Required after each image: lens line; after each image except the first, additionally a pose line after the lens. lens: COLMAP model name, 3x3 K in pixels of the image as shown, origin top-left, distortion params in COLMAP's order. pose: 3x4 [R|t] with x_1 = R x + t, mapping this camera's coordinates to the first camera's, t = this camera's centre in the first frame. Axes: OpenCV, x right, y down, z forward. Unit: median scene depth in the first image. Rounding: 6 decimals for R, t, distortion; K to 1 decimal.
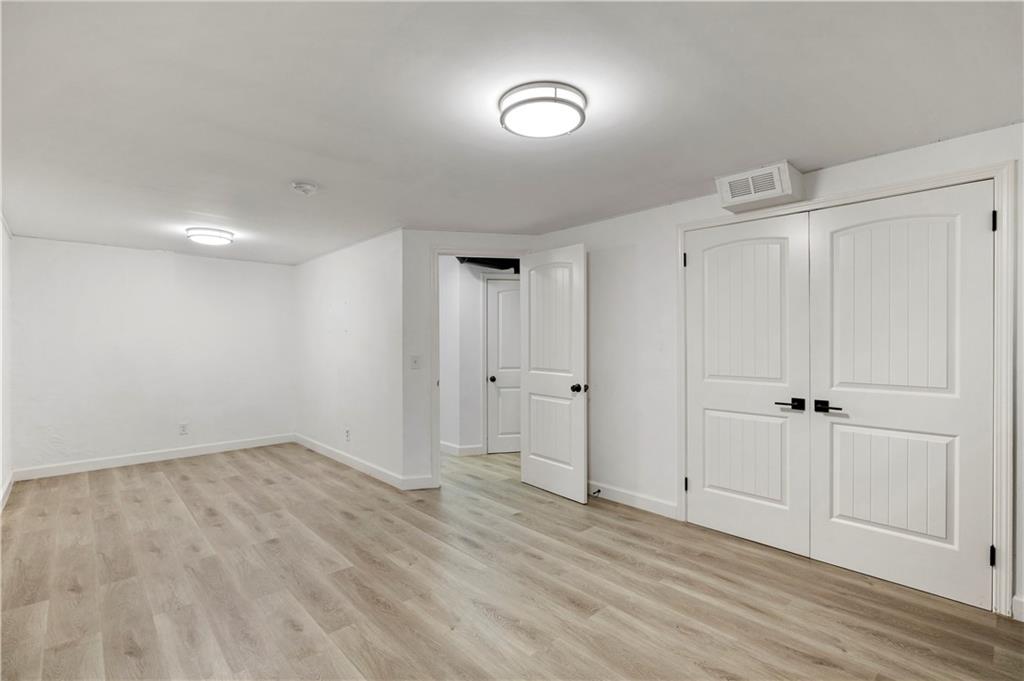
lens RADIAL K [[481.5, 0, 511.2], [0, 481.5, 339.4], [0, 0, 1]] dist [-0.006137, 0.001837]
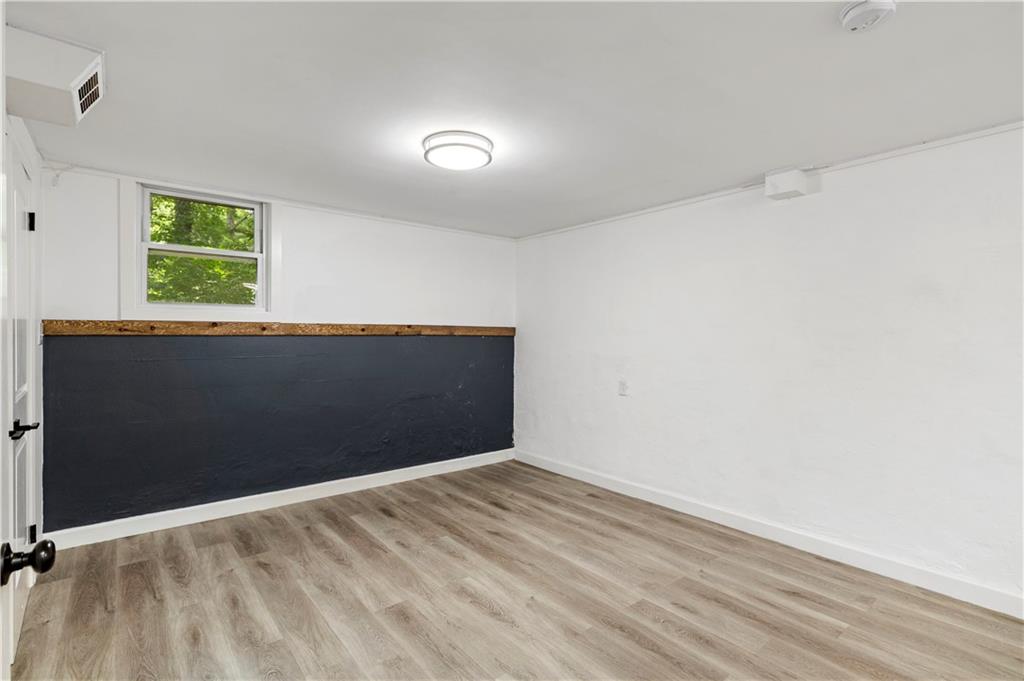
lens RADIAL K [[481.5, 0, 512.7], [0, 481.5, 339.0], [0, 0, 1]] dist [-0.006137, 0.001837]
pose [[-0.998408, -0.001796, 0.056380, -0.131404], [-0.001434, 0.999978, 0.006469, 0.004066], [-0.056390, 0.006378, -0.998388, 1.989228]]
